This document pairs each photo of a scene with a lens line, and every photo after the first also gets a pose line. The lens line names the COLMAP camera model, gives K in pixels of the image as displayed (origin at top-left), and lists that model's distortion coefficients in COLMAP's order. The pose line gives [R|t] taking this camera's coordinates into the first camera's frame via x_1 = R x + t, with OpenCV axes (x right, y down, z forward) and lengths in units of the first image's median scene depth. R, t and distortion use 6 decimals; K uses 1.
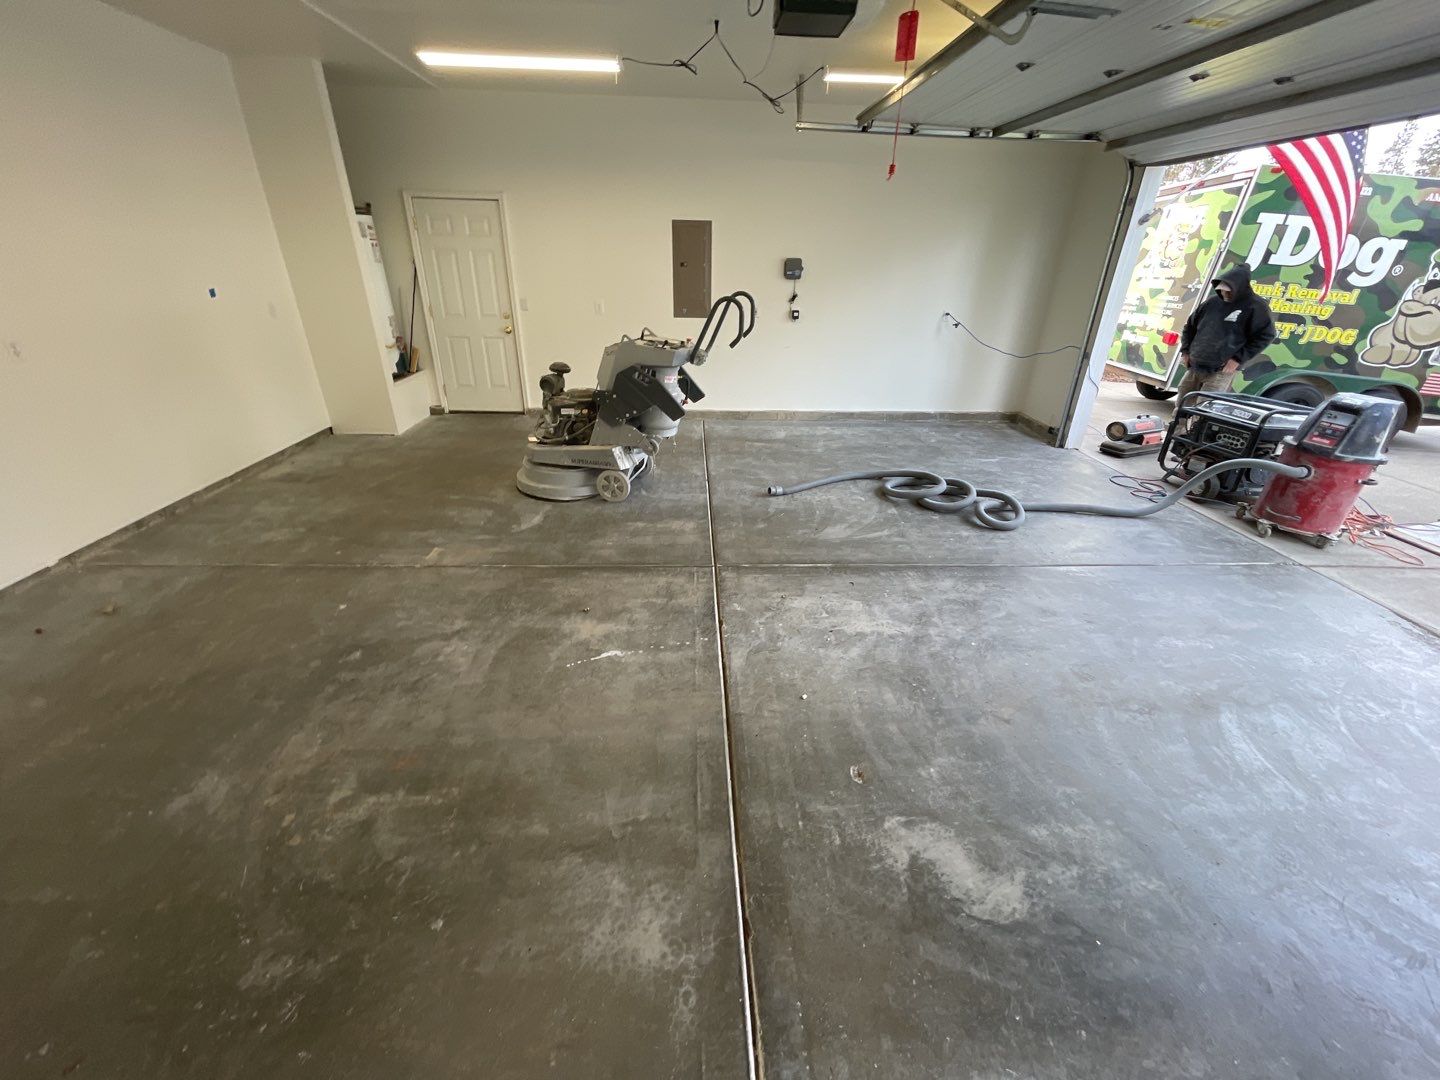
lens RADIAL K [[580.1, 0, 726.5], [0, 580.1, 537.4], [0, 0, 1]] dist [-0.001616, 0.000155]
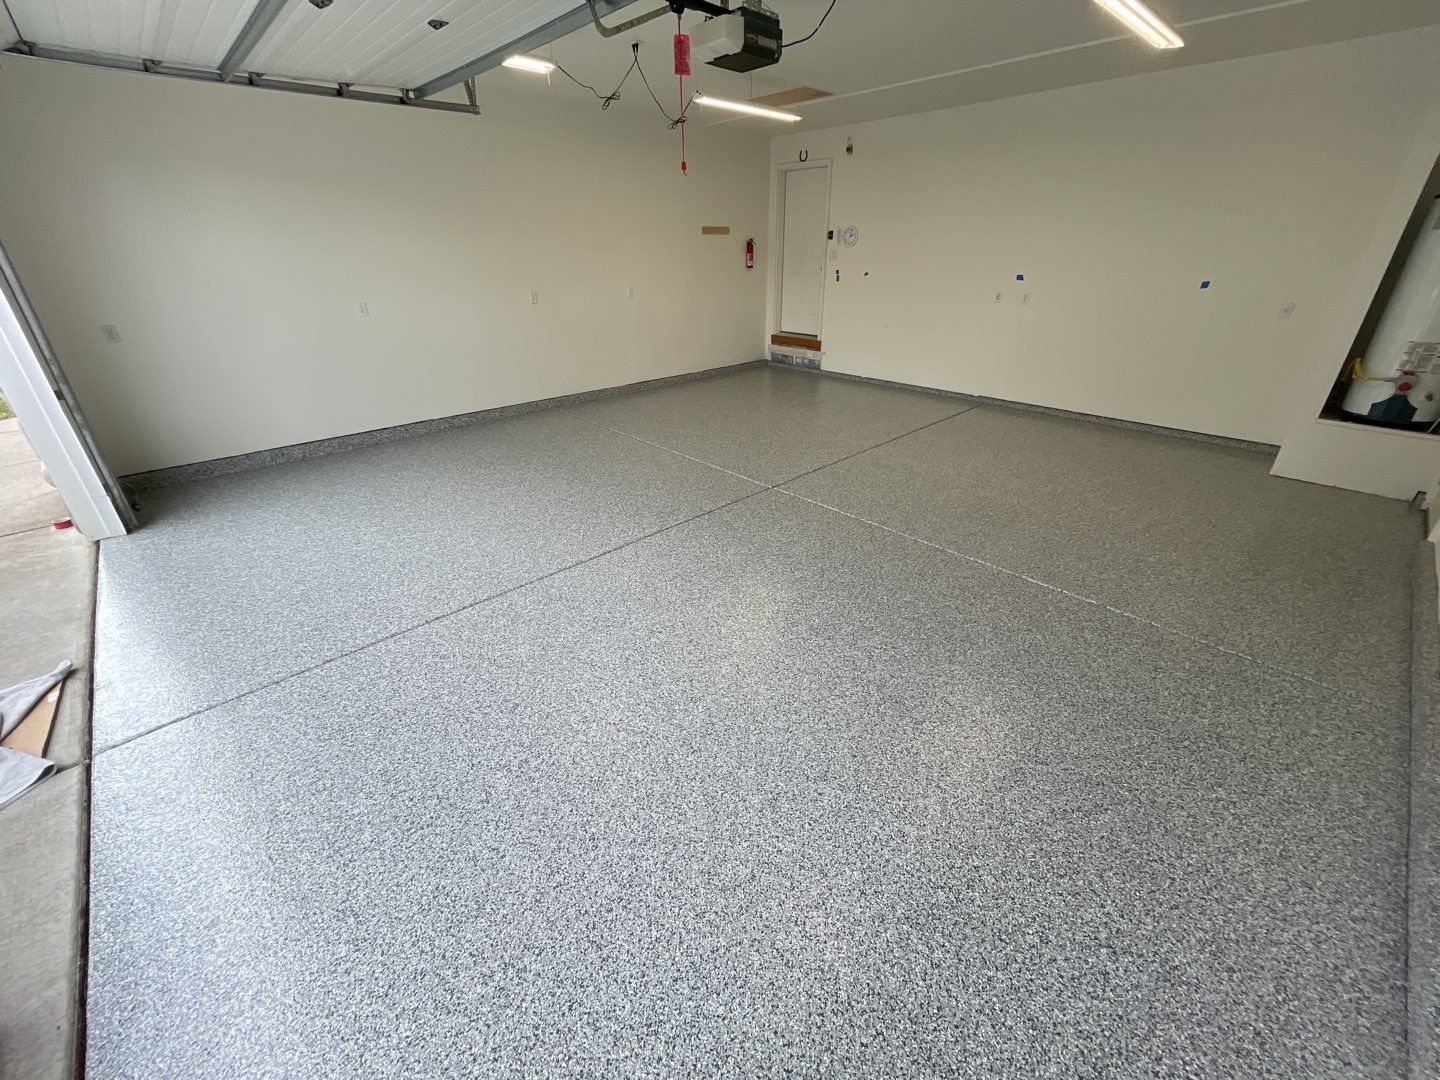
lens RADIAL K [[580.1, 0, 725.8], [0, 580.1, 536.3], [0, 0, 1]] dist [-0.001616, 0.000155]
pose [[-0.764366, 0.273076, -0.584101, 0.562283], [-0.294903, 0.657526, 0.693320, -0.495625], [0.573390, 0.702203, -0.422059, 1.046303]]
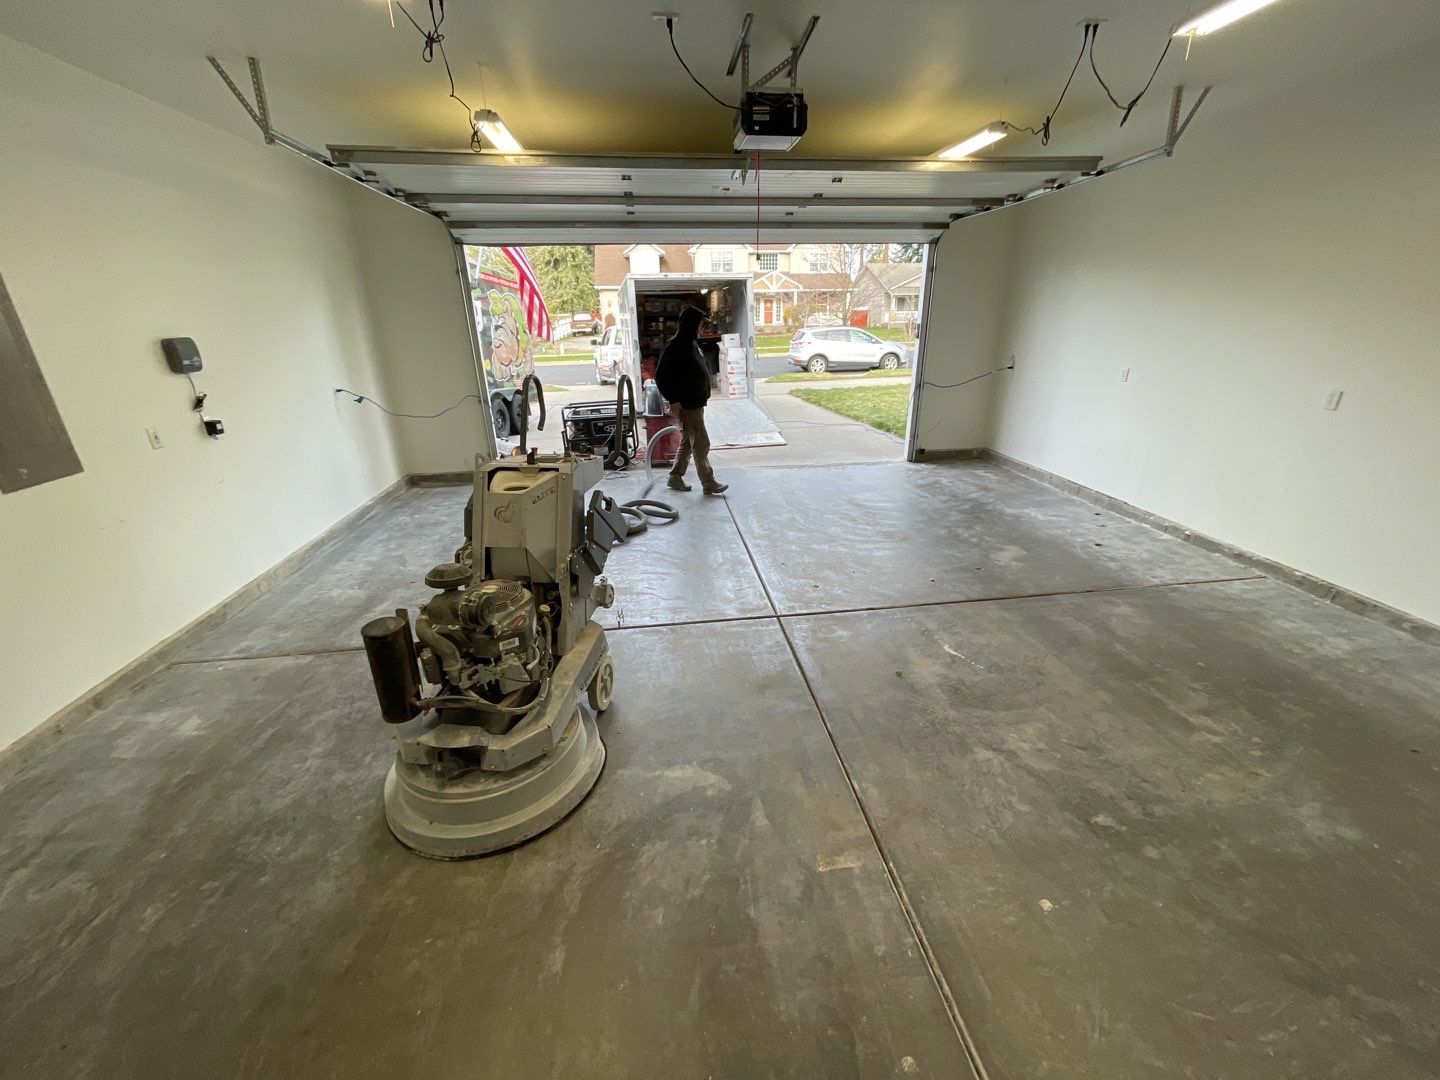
lens RADIAL K [[580.1, 0, 725.0], [0, 580.1, 535.4], [0, 0, 1]] dist [-0.001616, 0.000155]
pose [[-0.073904, -0.376961, 0.923276, -0.602713], [0.453031, 0.812077, 0.367823, -0.324052], [-0.888426, 0.445457, 0.110759, 0.609197]]
